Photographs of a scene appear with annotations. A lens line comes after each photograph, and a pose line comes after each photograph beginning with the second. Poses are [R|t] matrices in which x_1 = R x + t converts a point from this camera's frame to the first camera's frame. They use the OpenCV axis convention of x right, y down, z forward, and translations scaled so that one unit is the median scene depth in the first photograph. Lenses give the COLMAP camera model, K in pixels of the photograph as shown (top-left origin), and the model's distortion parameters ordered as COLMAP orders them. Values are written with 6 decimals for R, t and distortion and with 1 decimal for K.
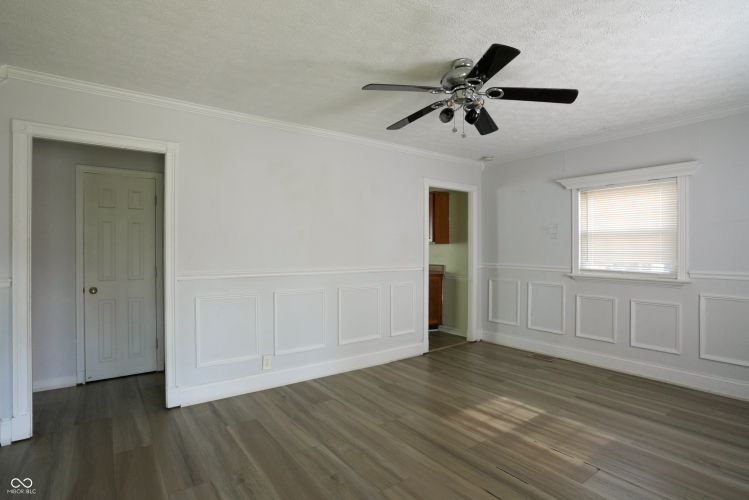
lens RADIAL K [[402.9, 0, 358.3], [0, 402.9, 249.1], [0, 0, 1]] dist [-0.075612, 0.031790]
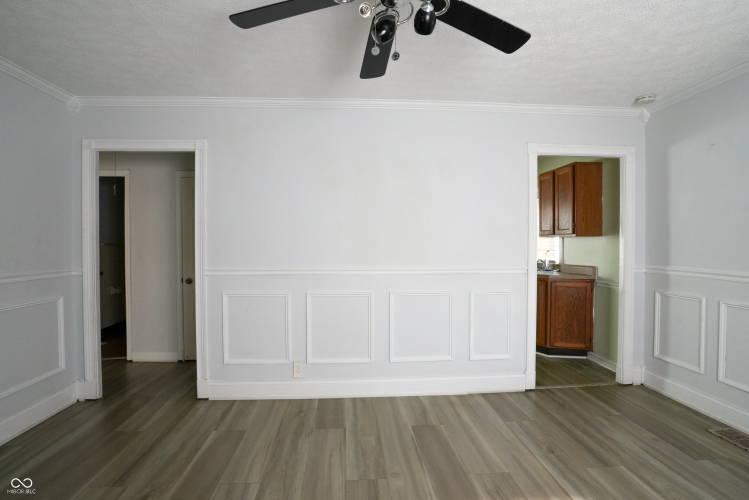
lens RADIAL K [[402.9, 0, 359.0], [0, 402.9, 248.0], [0, 0, 1]] dist [-0.075612, 0.031790]
pose [[0.838460, 0.004927, -0.544941, 0.356548], [0.001551, 0.999934, 0.011427, -0.001382], [0.544961, -0.010427, 0.838397, 0.300432]]
